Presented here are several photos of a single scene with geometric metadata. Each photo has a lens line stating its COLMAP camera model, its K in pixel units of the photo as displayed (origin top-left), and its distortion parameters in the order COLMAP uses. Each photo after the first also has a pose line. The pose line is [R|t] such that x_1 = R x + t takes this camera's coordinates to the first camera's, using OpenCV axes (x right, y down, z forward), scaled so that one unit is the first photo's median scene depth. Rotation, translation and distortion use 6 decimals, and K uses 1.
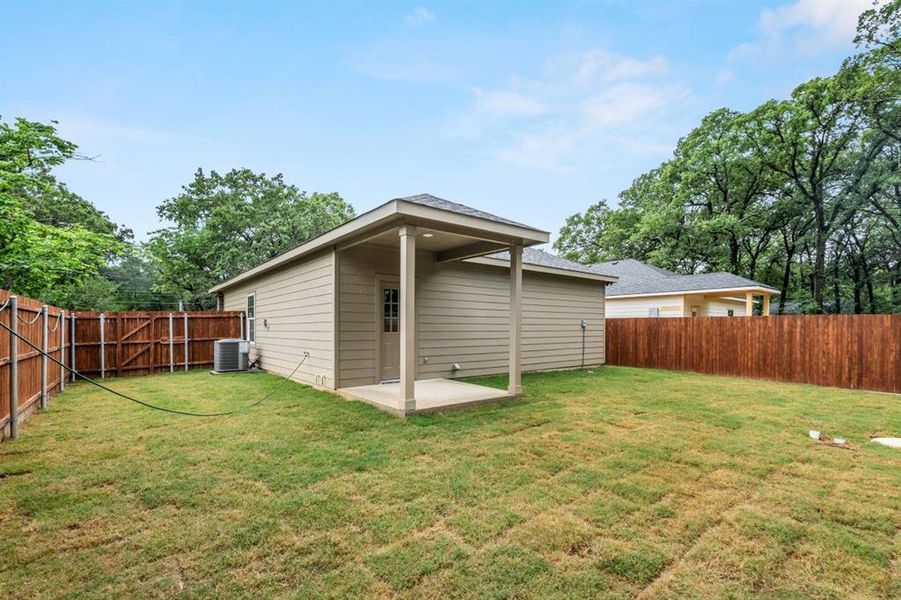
lens RADIAL K [[395.2, 0, 450.5], [0, 395.2, 300.0], [0, 0, 1]] dist [-0.002316, -0.000304]
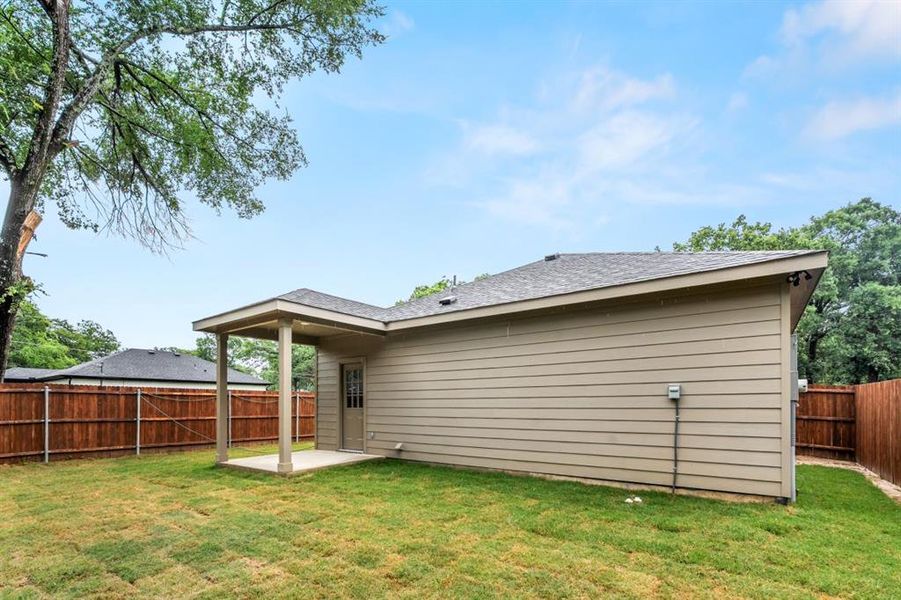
lens RADIAL K [[395.2, 0, 450.5], [0, 395.2, 300.0], [0, 0, 1]] dist [-0.002316, -0.000304]
pose [[0.304494, -0.234035, -0.923315, 0.766851], [0.074542, 0.972227, -0.221850, 0.039513], [0.949593, -0.001274, 0.313482, 0.644028]]
